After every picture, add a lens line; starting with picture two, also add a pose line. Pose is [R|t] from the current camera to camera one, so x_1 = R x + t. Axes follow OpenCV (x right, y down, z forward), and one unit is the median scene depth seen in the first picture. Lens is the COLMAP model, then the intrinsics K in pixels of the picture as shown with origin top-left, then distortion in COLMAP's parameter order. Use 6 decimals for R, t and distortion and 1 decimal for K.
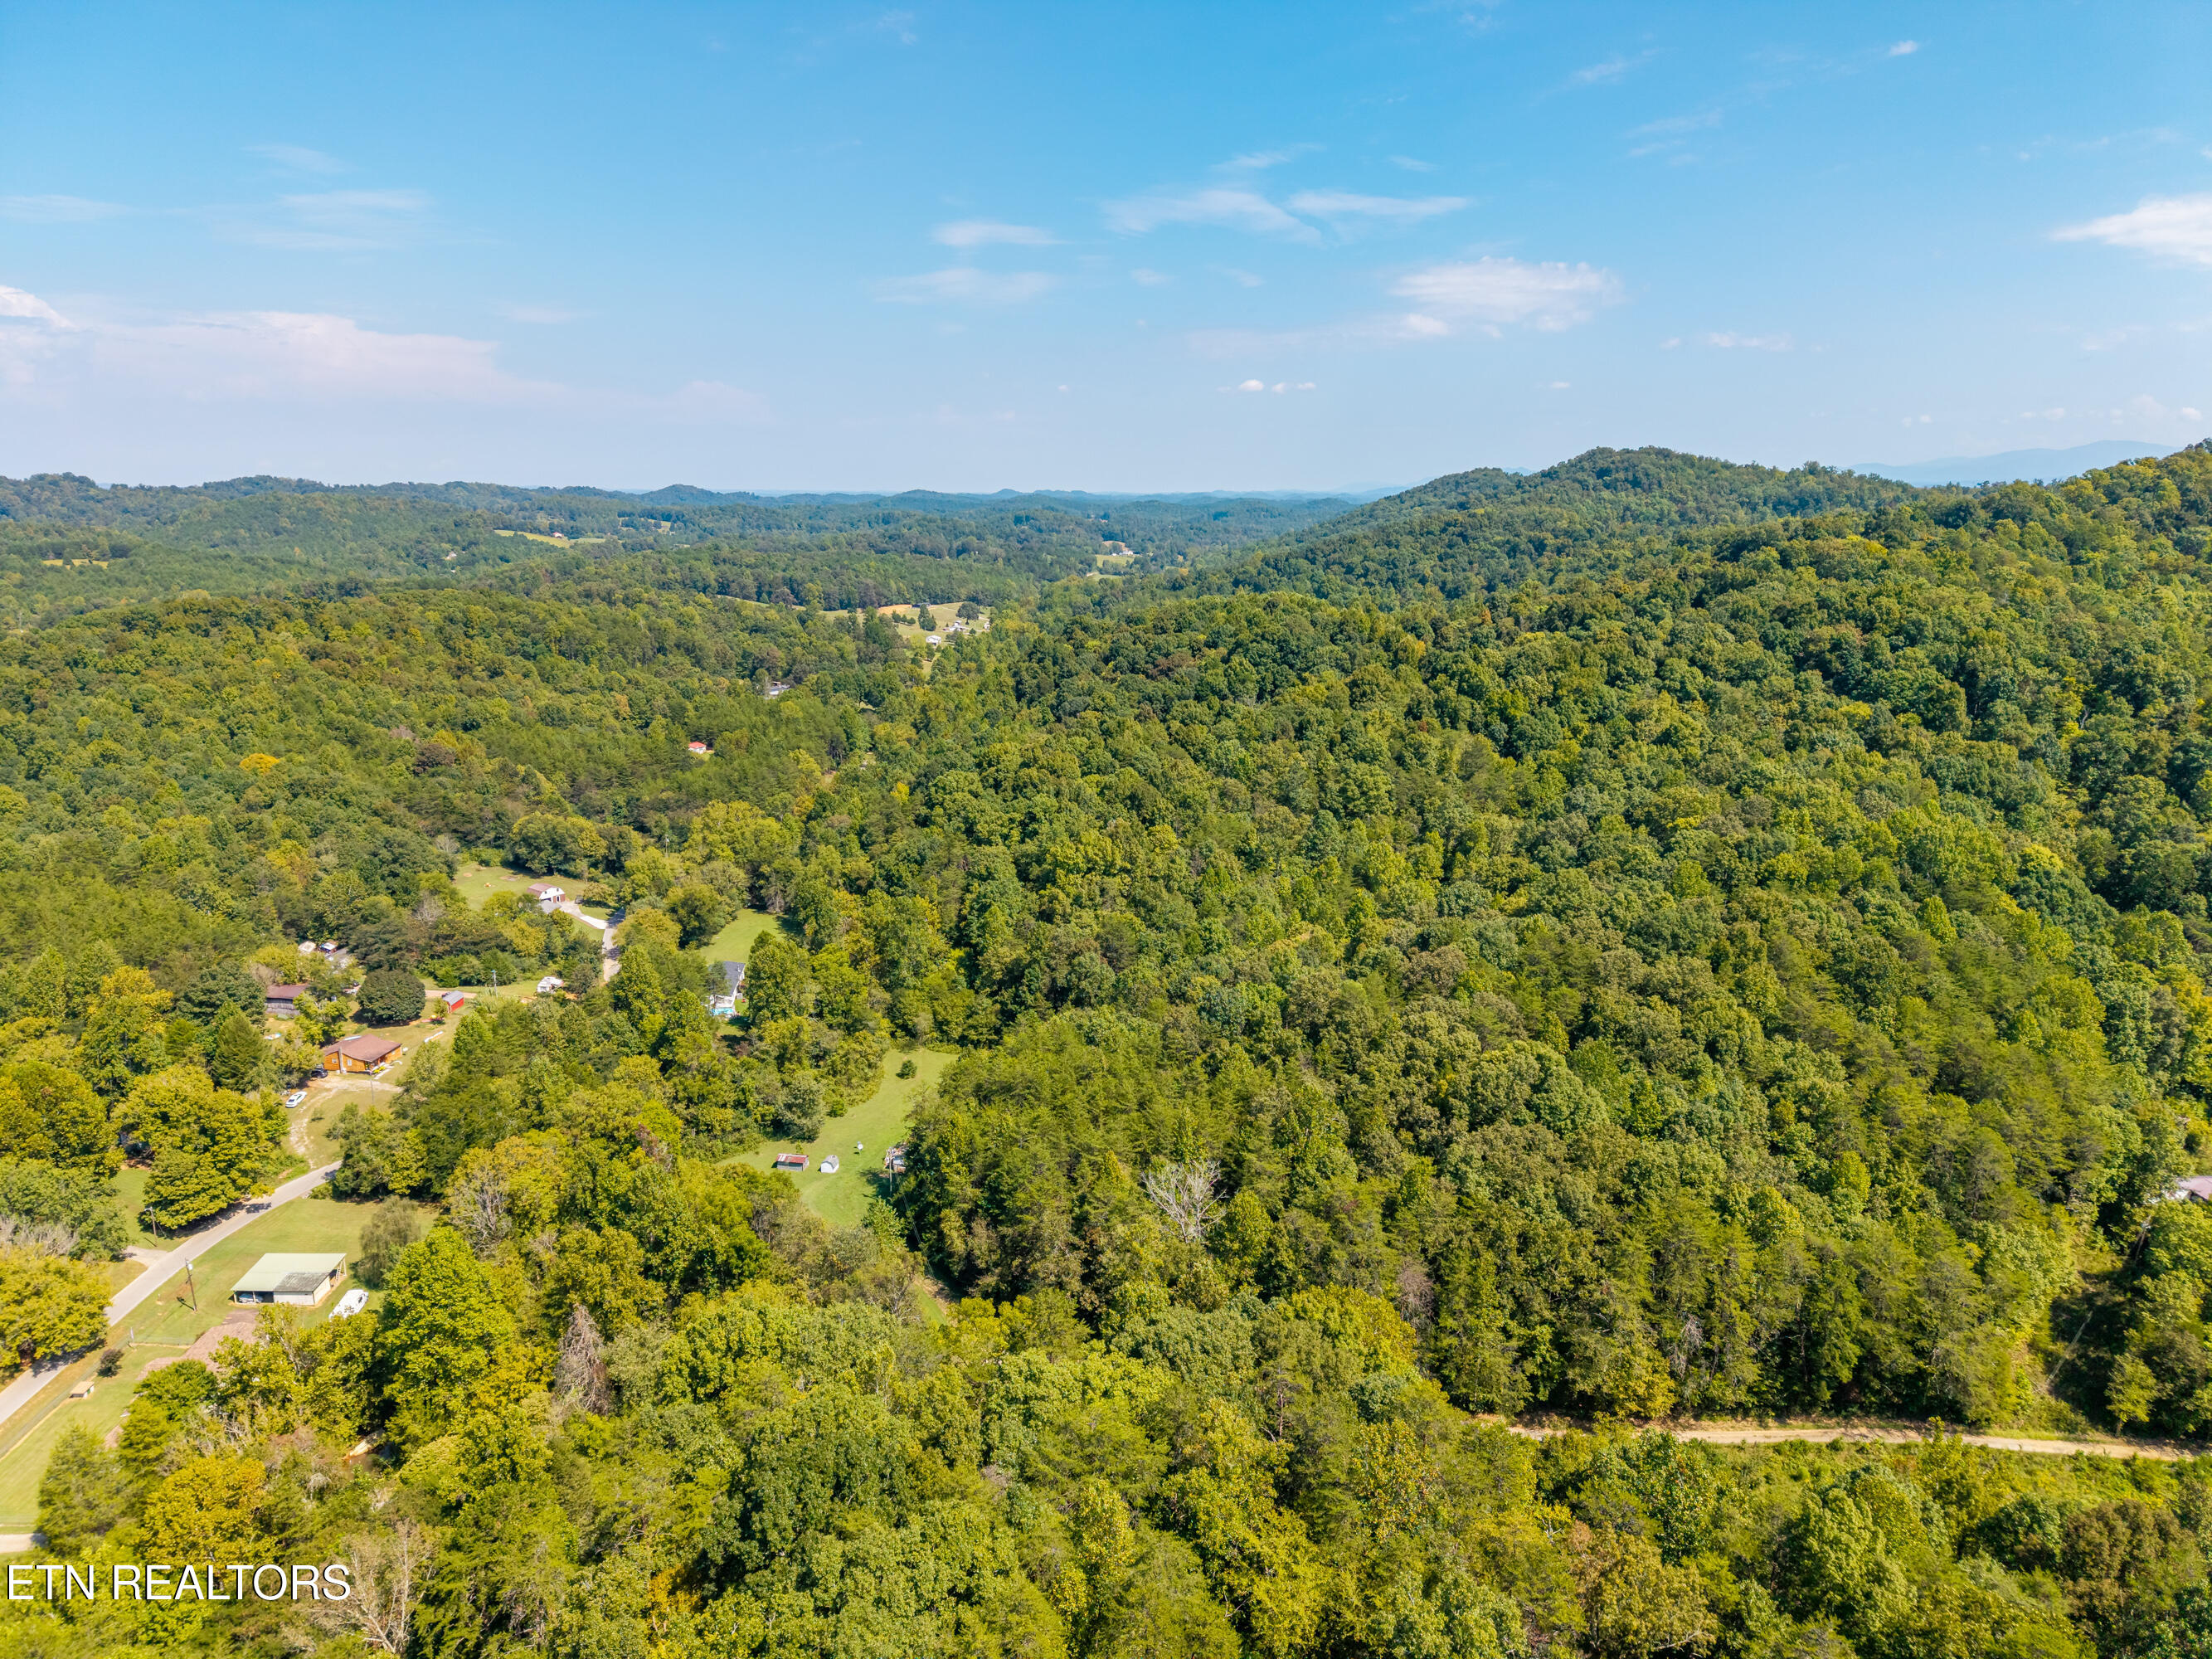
lens RADIAL K [[1521.4, 0, 1133.3], [0, 1521.4, 836.2], [0, 0, 1]] dist [0.050350, -0.041166]
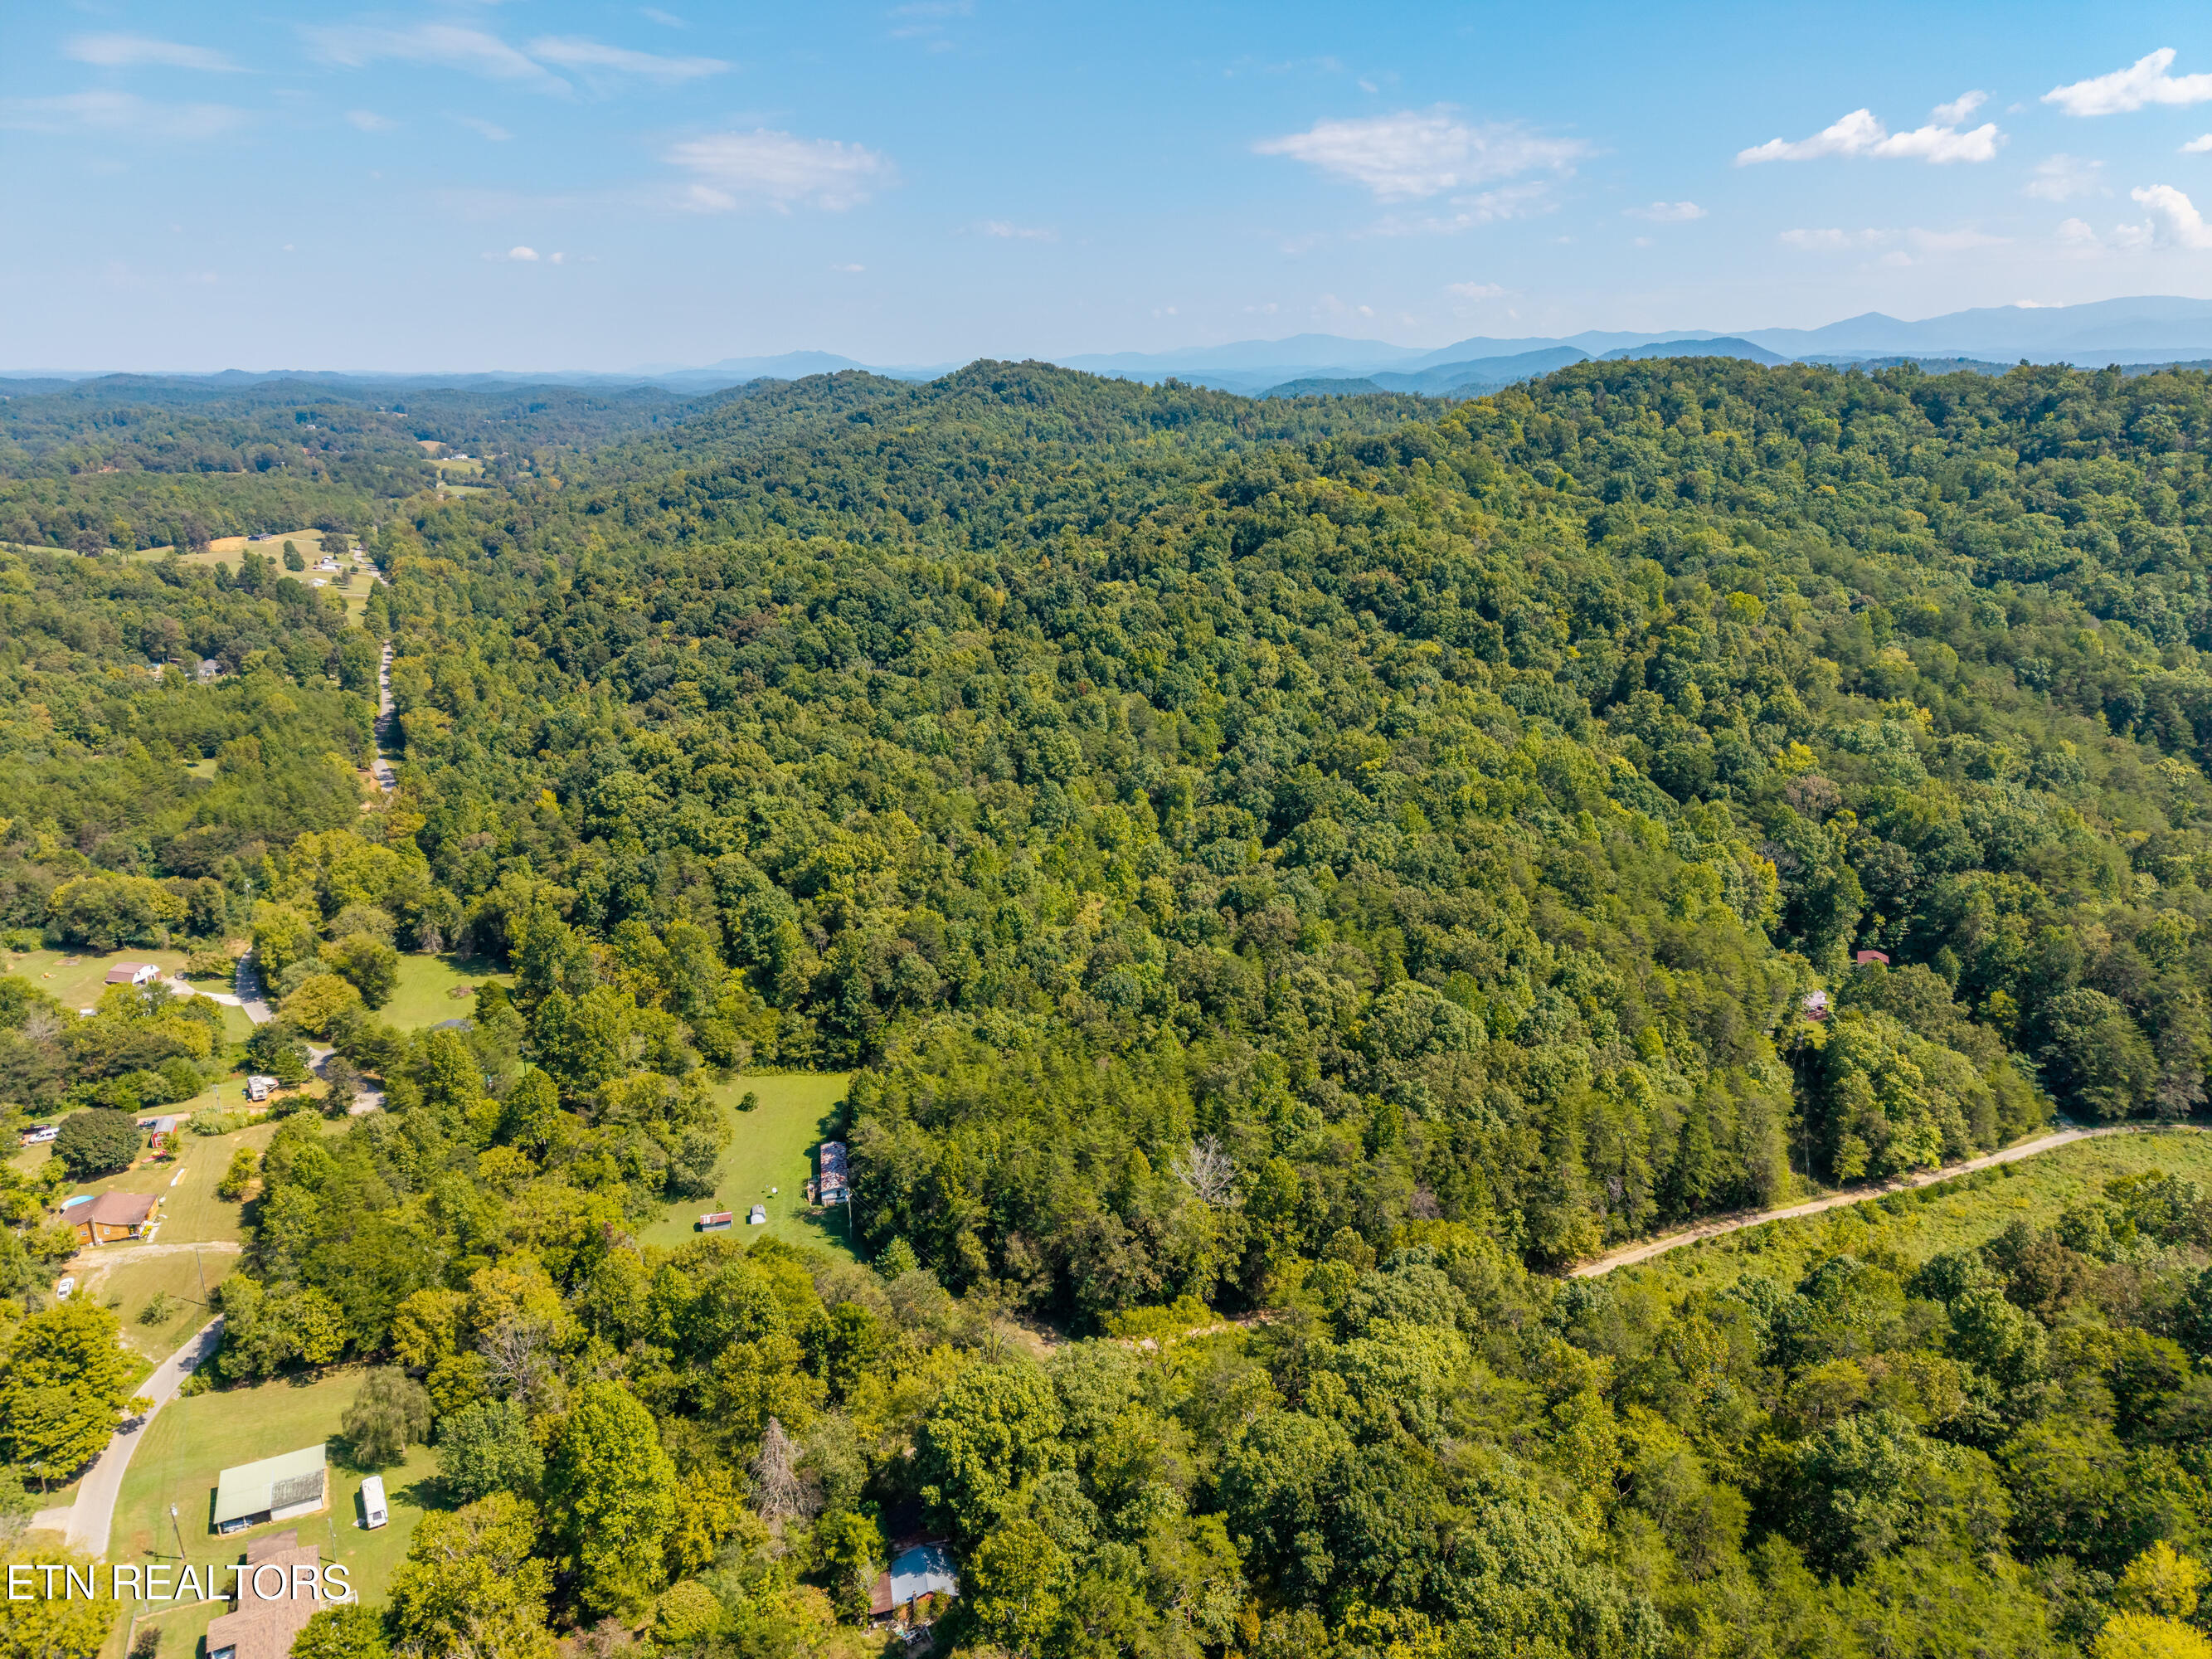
lens RADIAL K [[1521.4, 0, 1133.3], [0, 1521.4, 836.2], [0, 0, 1]] dist [0.050350, -0.041166]
pose [[0.891644, -0.130893, 0.433402, -0.260068], [0.095565, 0.990139, 0.102428, -0.073717], [-0.442535, -0.049911, 0.895361, 0.007641]]
